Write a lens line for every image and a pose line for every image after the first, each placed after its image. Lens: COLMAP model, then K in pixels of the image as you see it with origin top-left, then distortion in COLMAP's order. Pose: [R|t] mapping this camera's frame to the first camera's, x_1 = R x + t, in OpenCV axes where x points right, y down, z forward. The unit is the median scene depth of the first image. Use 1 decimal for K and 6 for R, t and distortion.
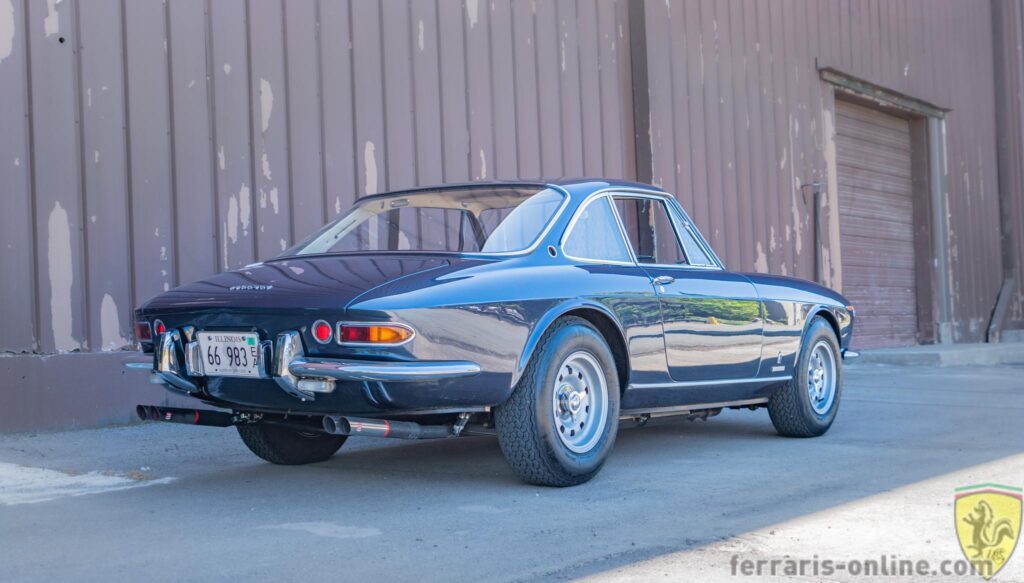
lens RADIAL K [[1344.2, 0, 520.5], [0, 1344.2, 331.7], [0, 0, 1]] dist [0.034865, 0.000000]
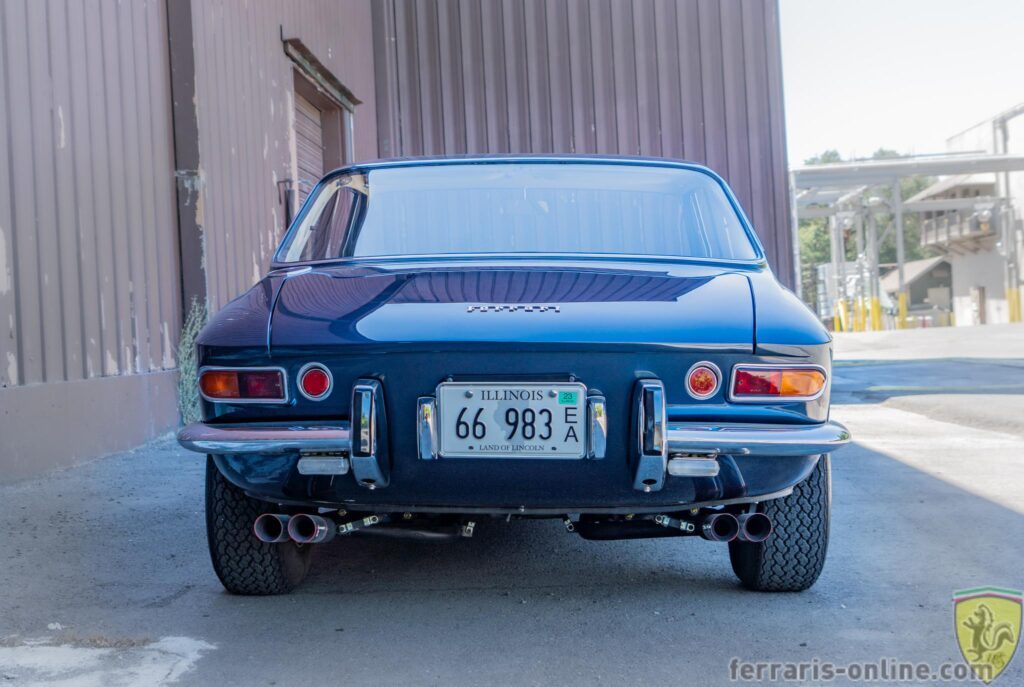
lens RADIAL K [[1573.8, 0, 519.7], [0, 1573.8, 339.4], [0, 0, 1]] dist [0.032640, 0.000000]
pose [[0.822089, -0.004061, 0.569344, -0.404295], [0.011041, 0.999900, -0.008811, -0.008630], [-0.569252, 0.013529, 0.822052, 0.281293]]
